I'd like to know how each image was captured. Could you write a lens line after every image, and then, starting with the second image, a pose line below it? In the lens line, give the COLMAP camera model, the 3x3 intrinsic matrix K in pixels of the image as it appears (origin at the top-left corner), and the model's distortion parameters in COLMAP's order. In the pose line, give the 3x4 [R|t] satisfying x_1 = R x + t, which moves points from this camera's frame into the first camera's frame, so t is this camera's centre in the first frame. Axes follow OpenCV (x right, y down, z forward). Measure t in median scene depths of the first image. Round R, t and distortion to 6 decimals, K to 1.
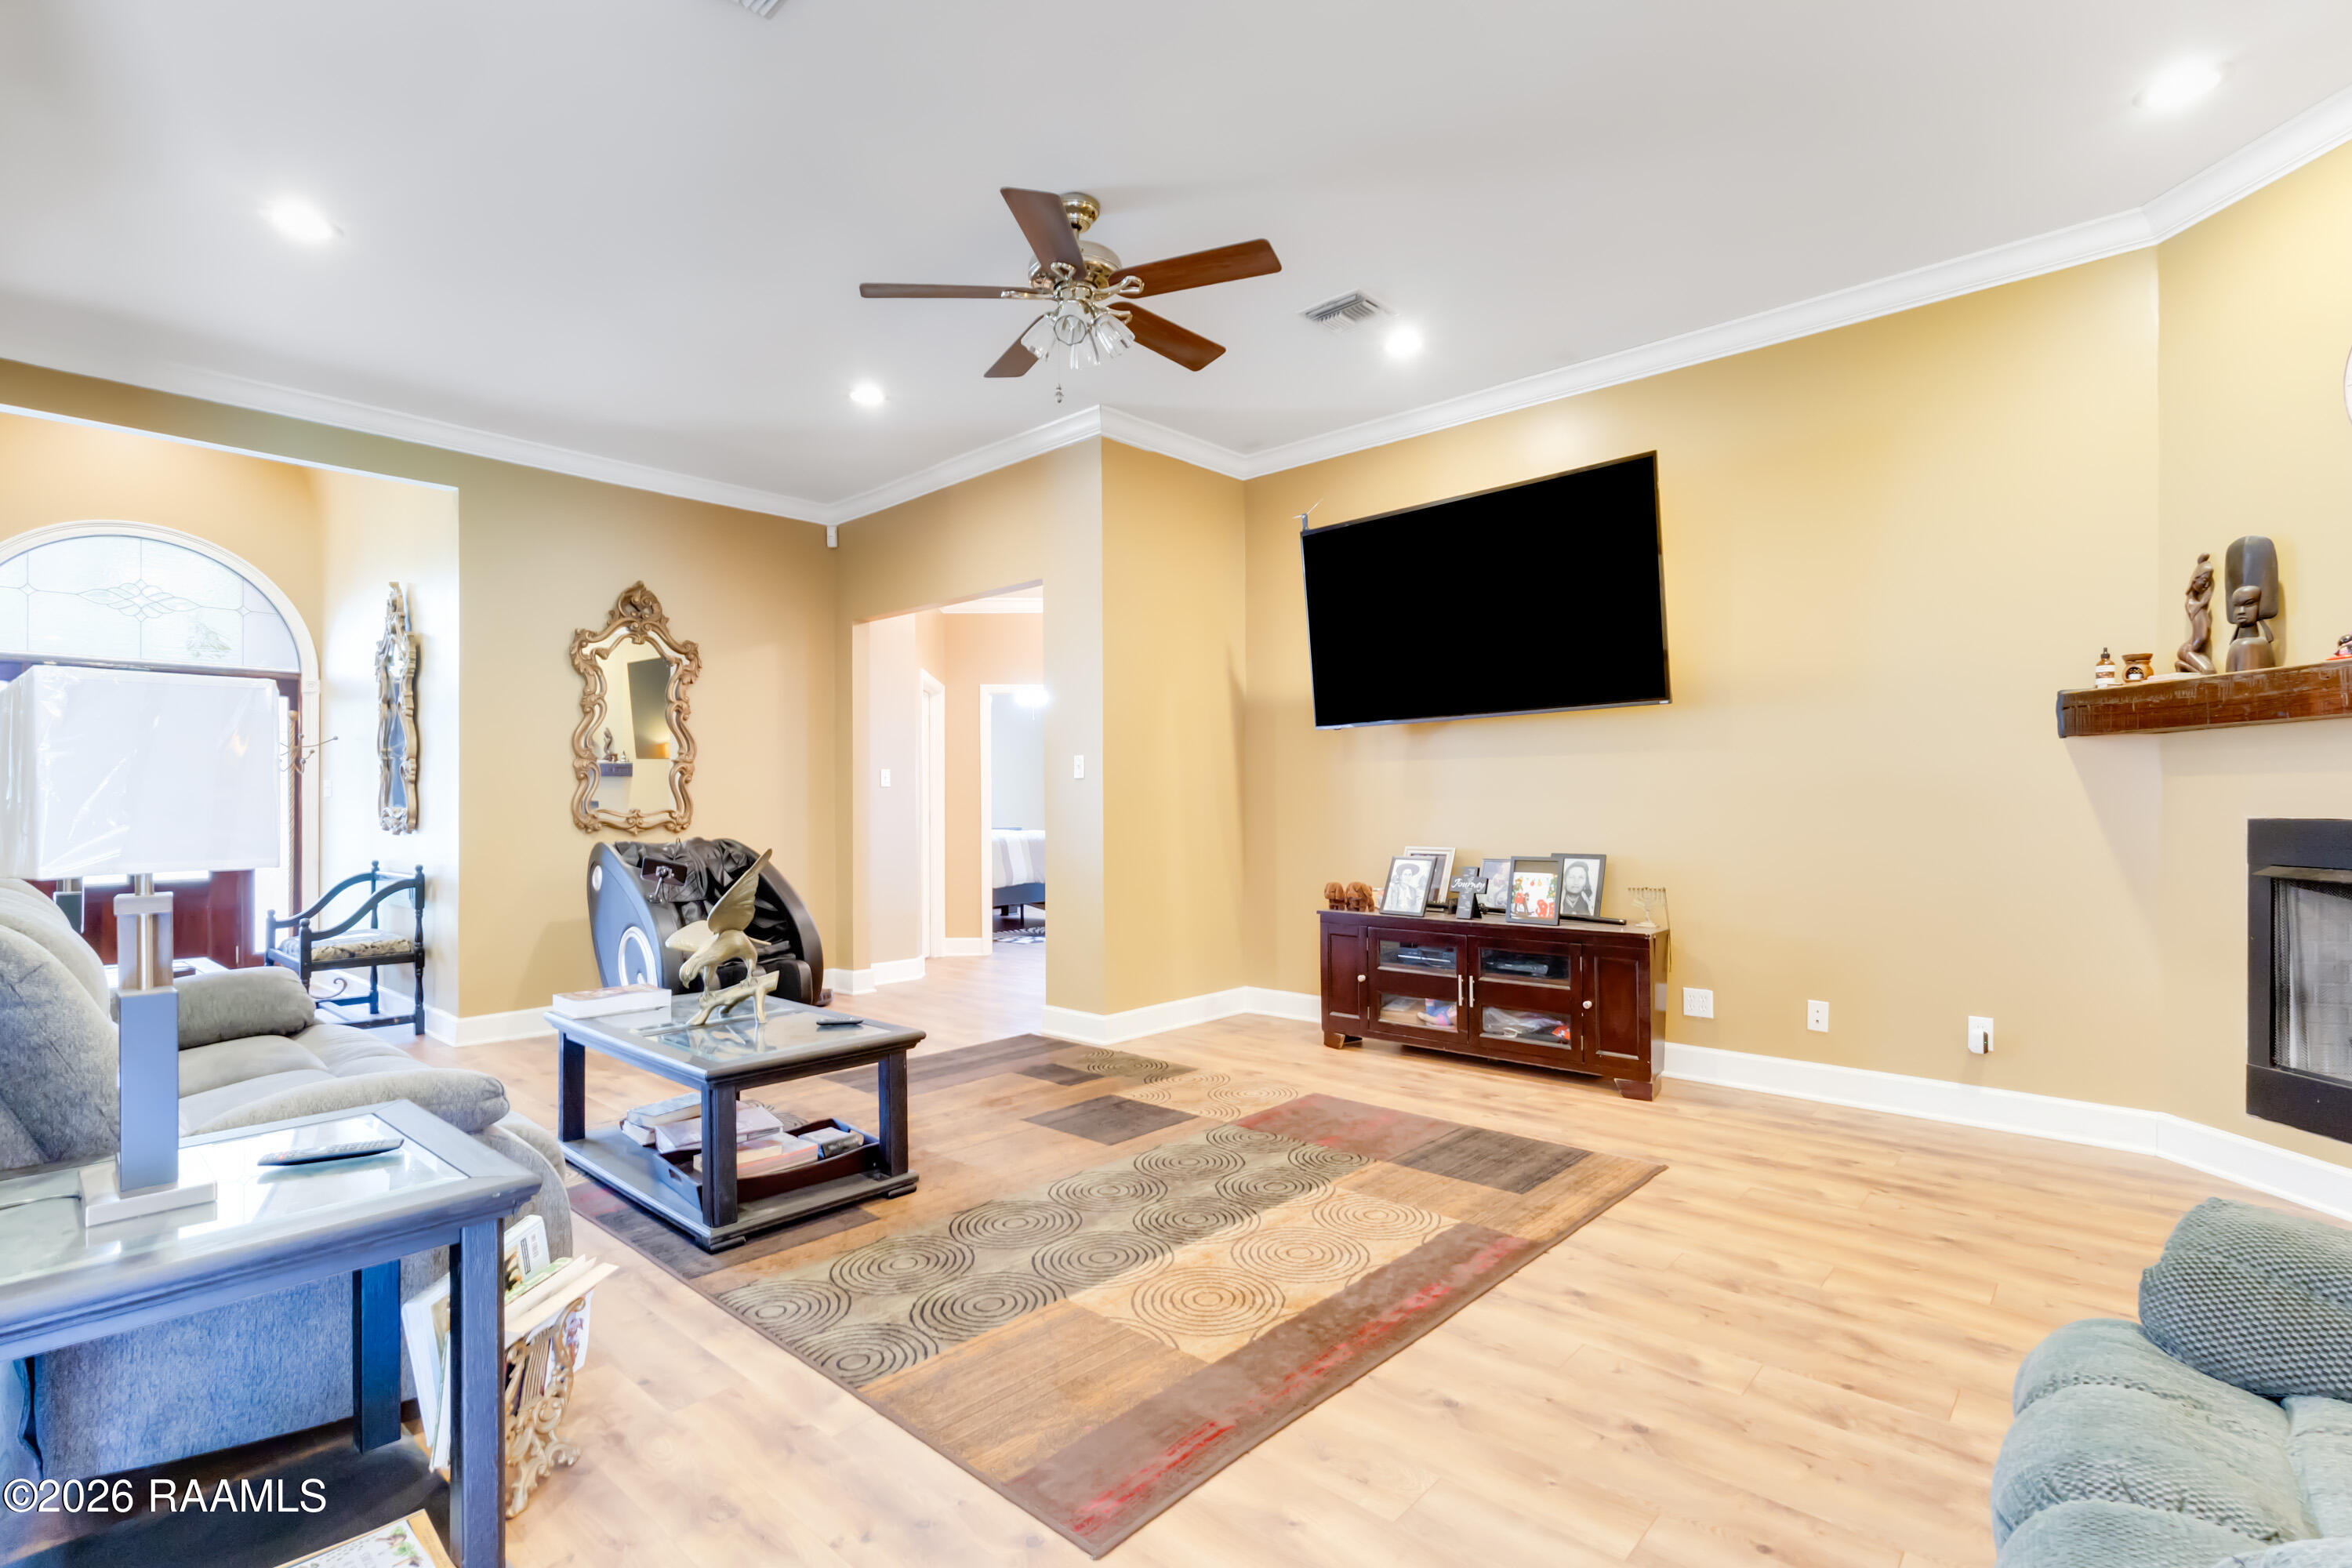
lens RADIAL K [[1105.3, 0, 1161.6], [0, 1105.3, 799.3], [0, 0, 1]] dist [0.000575, -0.000249]
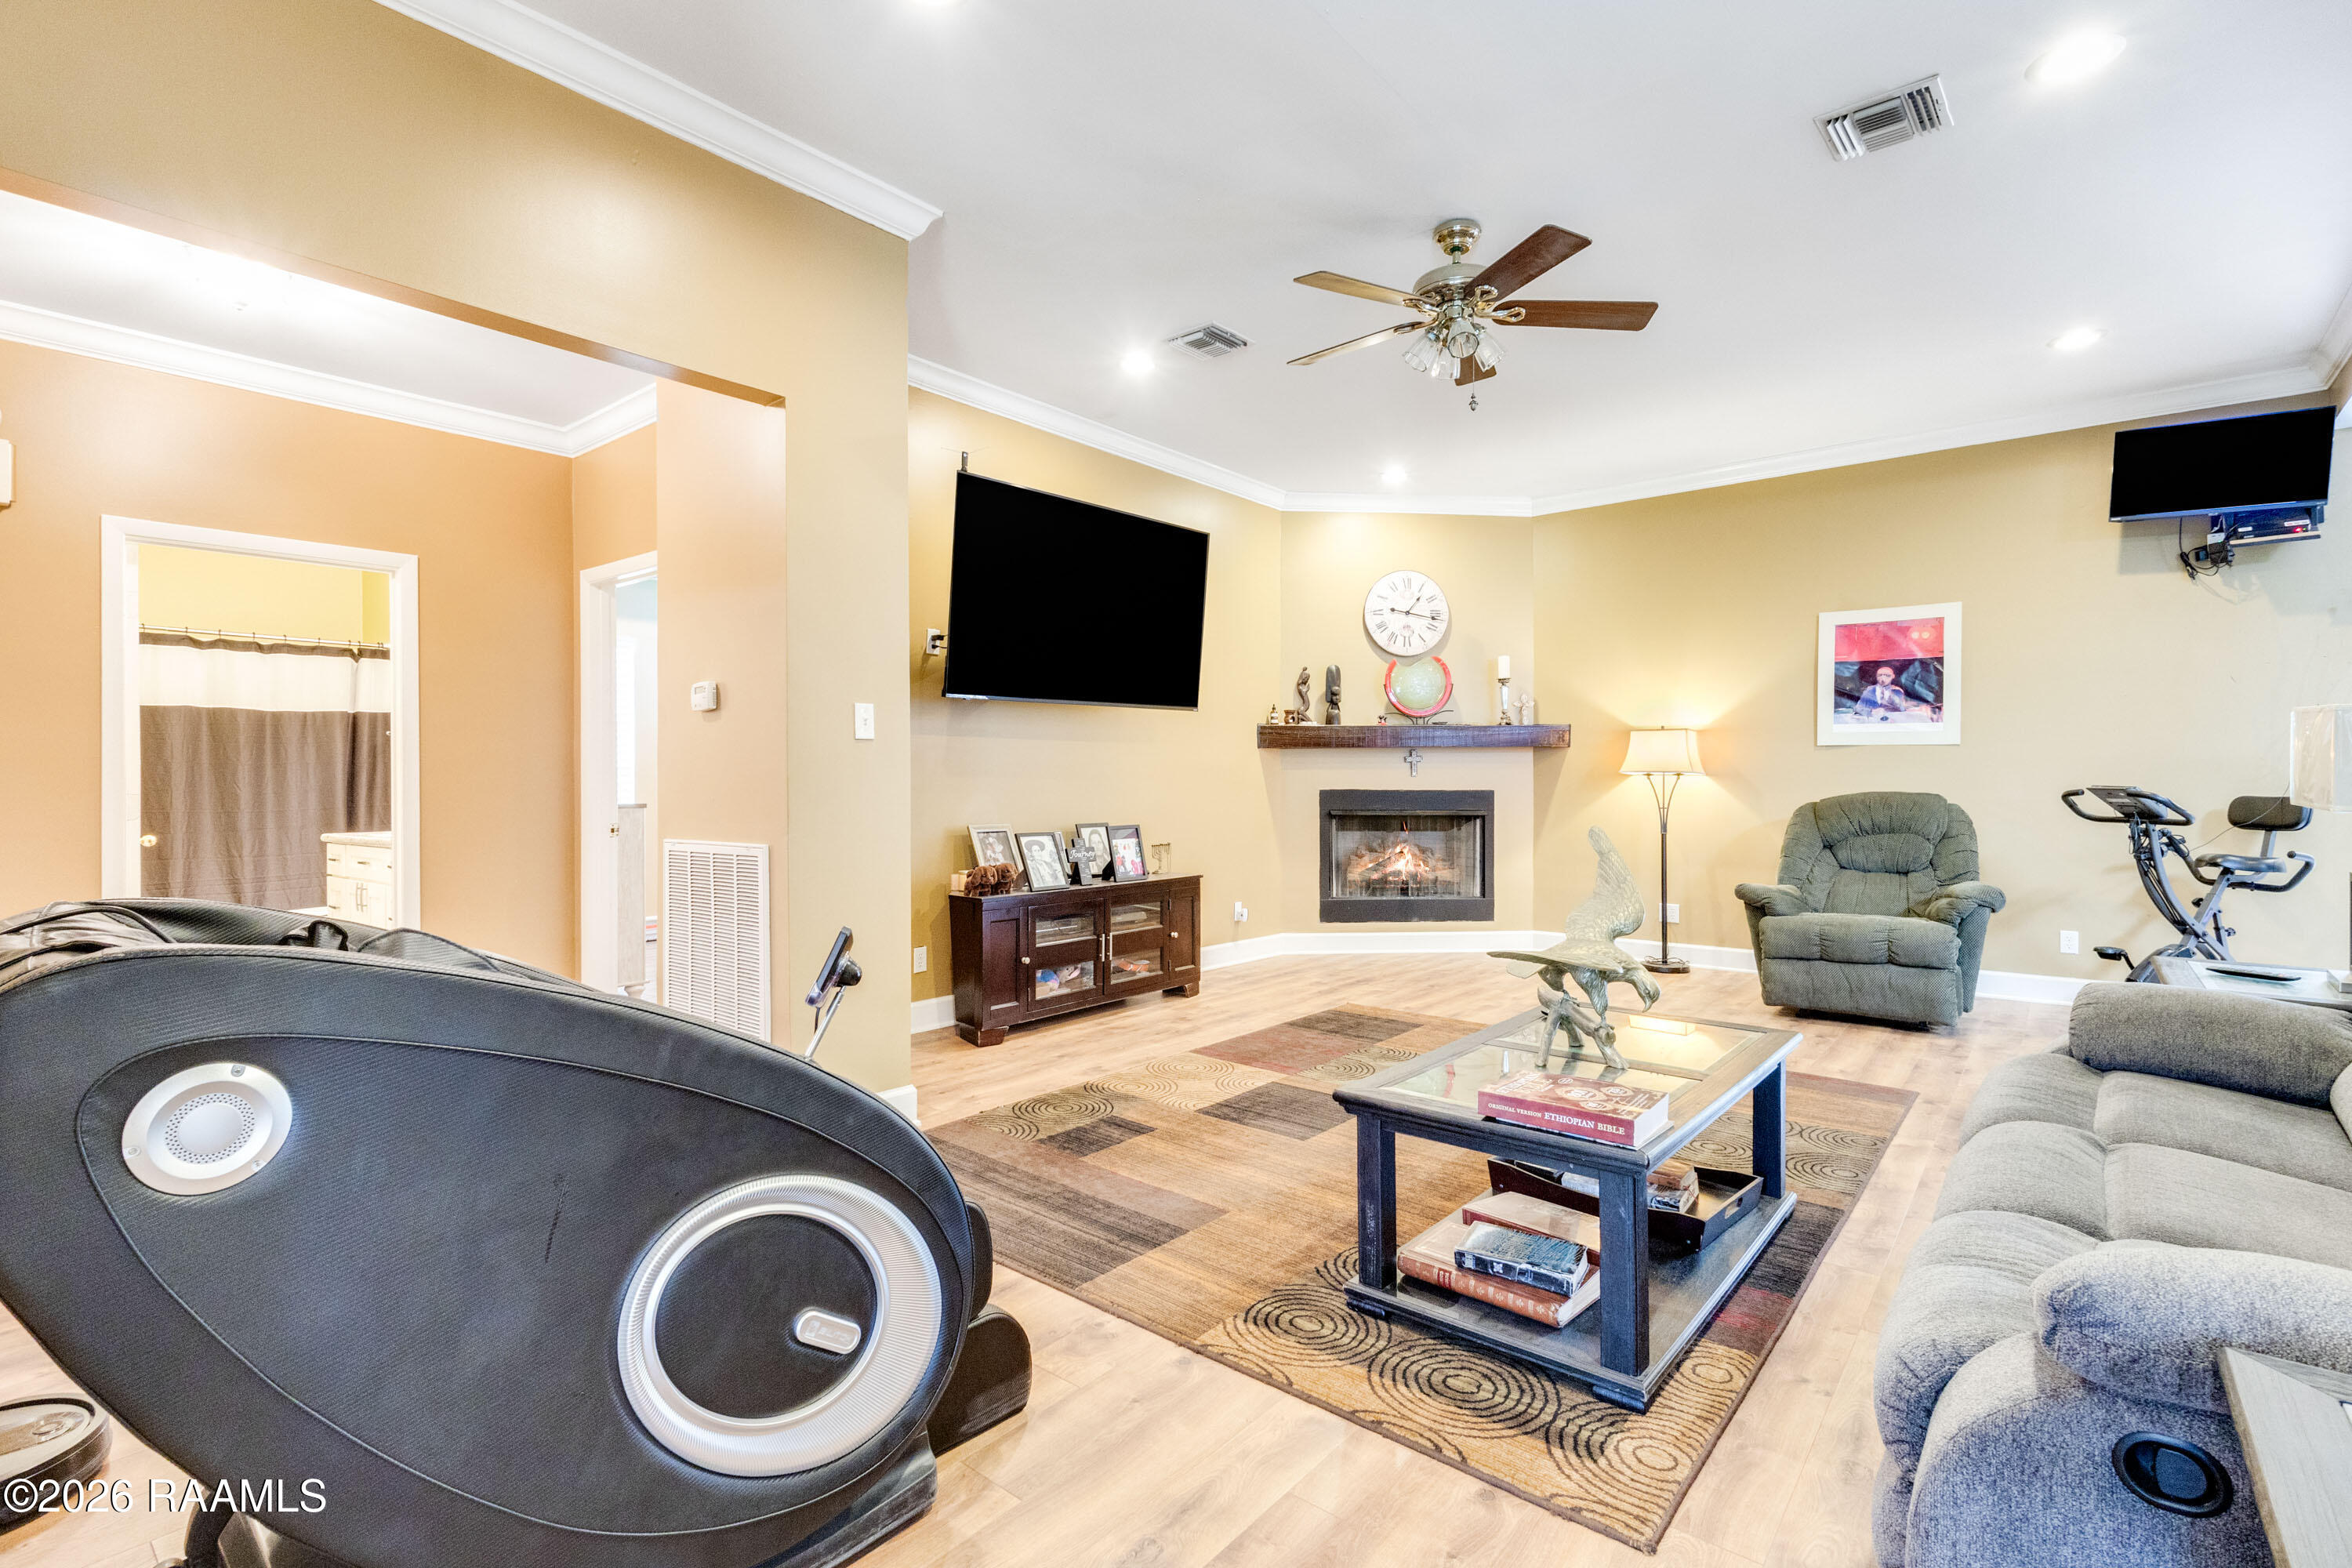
lens RADIAL K [[1105.3, 0, 1161.6], [0, 1105.3, 799.3], [0, 0, 1]] dist [0.000575, -0.000249]
pose [[-0.052951, -0.012237, 0.998522, -0.921884], [-0.007247, 0.999903, 0.011870, 0.008194], [-0.998571, -0.006607, -0.053035, 1.076227]]
